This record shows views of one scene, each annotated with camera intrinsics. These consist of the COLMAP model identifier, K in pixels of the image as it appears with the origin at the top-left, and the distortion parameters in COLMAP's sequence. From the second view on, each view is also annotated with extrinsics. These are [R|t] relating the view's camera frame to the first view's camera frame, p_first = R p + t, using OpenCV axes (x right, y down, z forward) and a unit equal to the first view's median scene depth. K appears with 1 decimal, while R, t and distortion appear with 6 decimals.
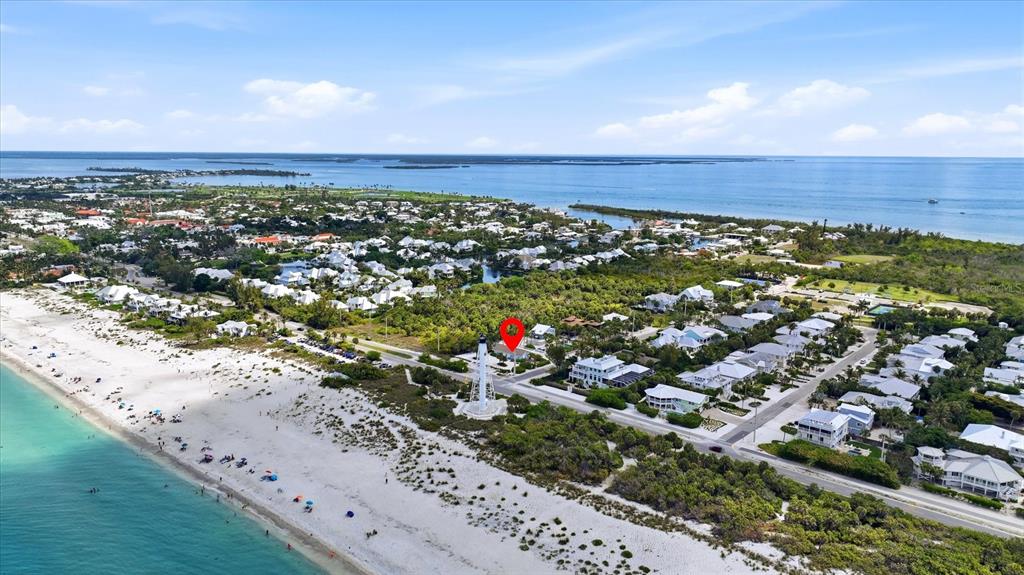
lens RADIAL K [[691.6, 0, 517.5], [0, 691.6, 291.3], [0, 0, 1]] dist [0.045937, 0.003406]
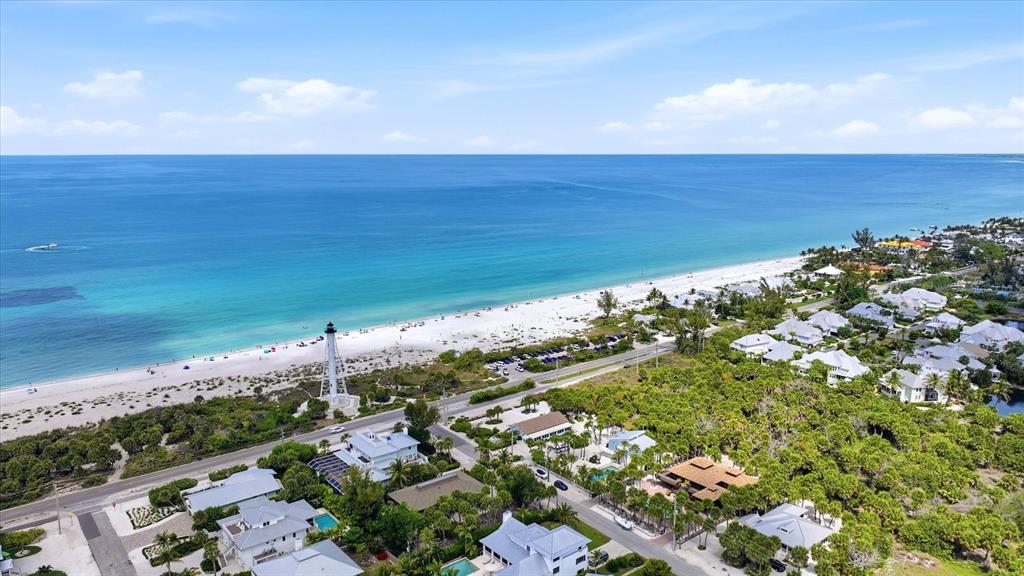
lens RADIAL K [[691.6, 0, 516.8], [0, 691.6, 287.0], [0, 0, 1]] dist [0.045937, 0.003406]
pose [[-0.149840, 0.187773, -0.970716, 0.911921], [-0.187374, 0.958615, 0.214355, -0.269524], [0.970793, 0.214006, -0.108455, 1.448140]]
